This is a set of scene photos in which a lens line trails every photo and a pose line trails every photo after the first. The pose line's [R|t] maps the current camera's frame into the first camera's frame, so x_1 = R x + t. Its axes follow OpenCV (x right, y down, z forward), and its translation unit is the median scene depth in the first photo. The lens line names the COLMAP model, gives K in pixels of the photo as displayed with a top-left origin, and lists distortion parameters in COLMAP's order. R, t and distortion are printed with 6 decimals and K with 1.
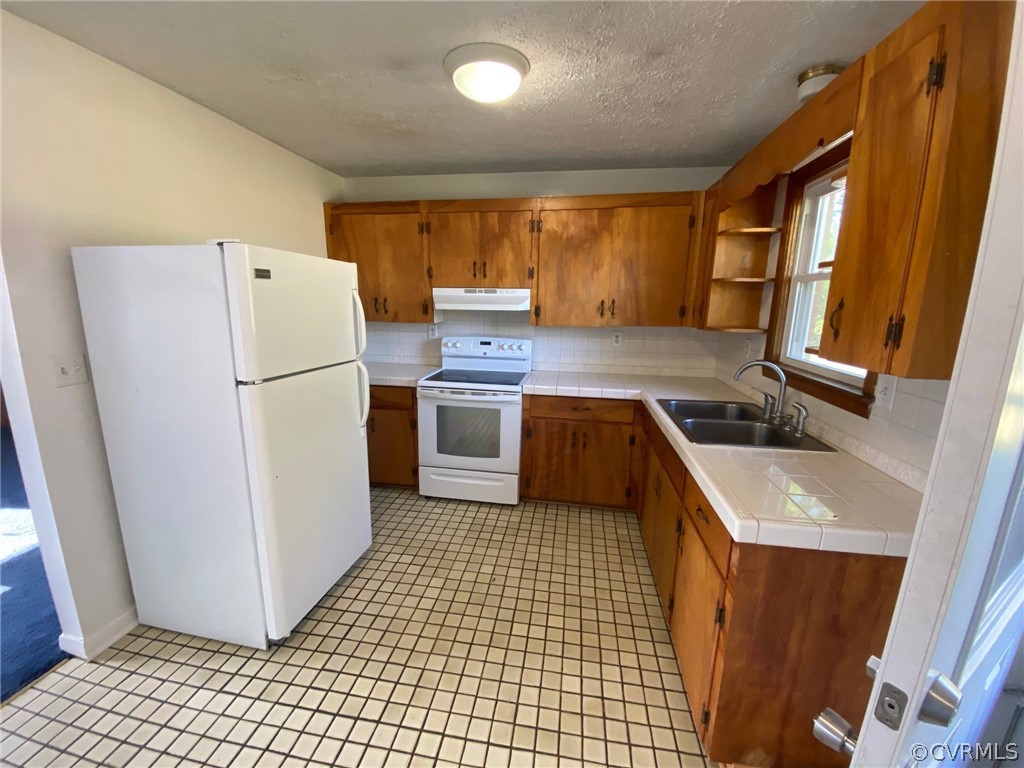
lens RADIAL K [[412.3, 0, 507.1], [0, 412.3, 387.3], [0, 0, 1]] dist [0.027385, -0.023349]
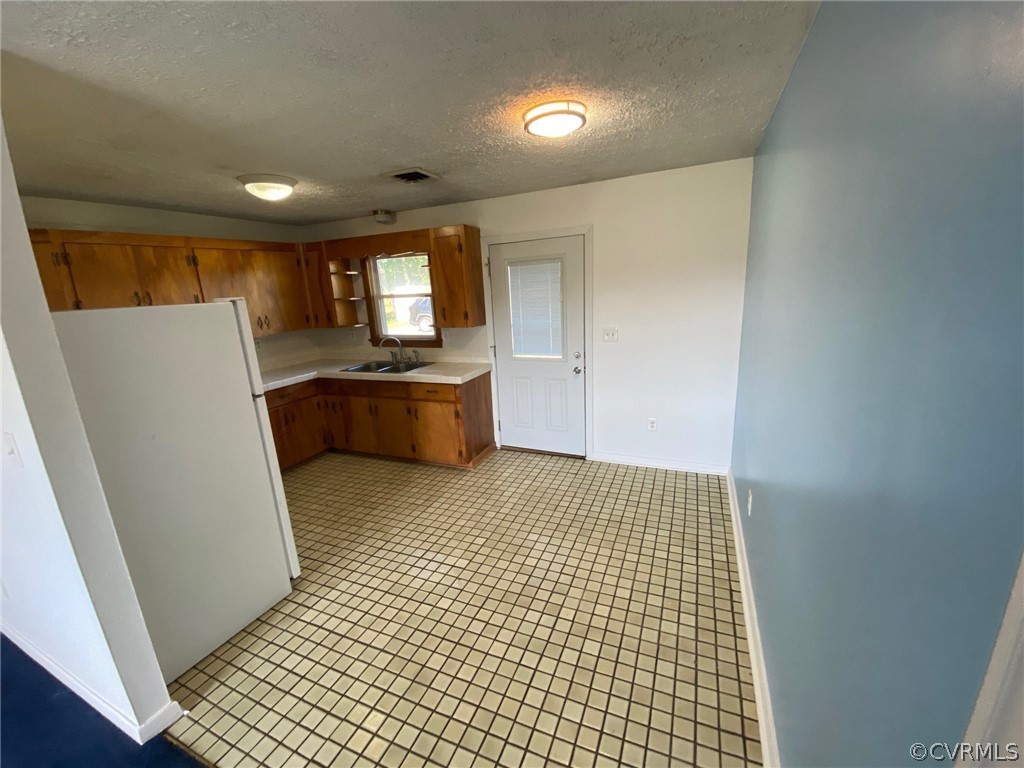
lens RADIAL K [[410.6, 0, 512.0], [0, 410.6, 384.0], [0, 0, 1]] dist [-0.000337, -0.022793]
pose [[0.237389, -0.246632, 0.939585, -1.520801], [0.249635, 0.950238, 0.186357, -0.080687], [-0.938791, 0.190315, 0.287144, -0.186496]]
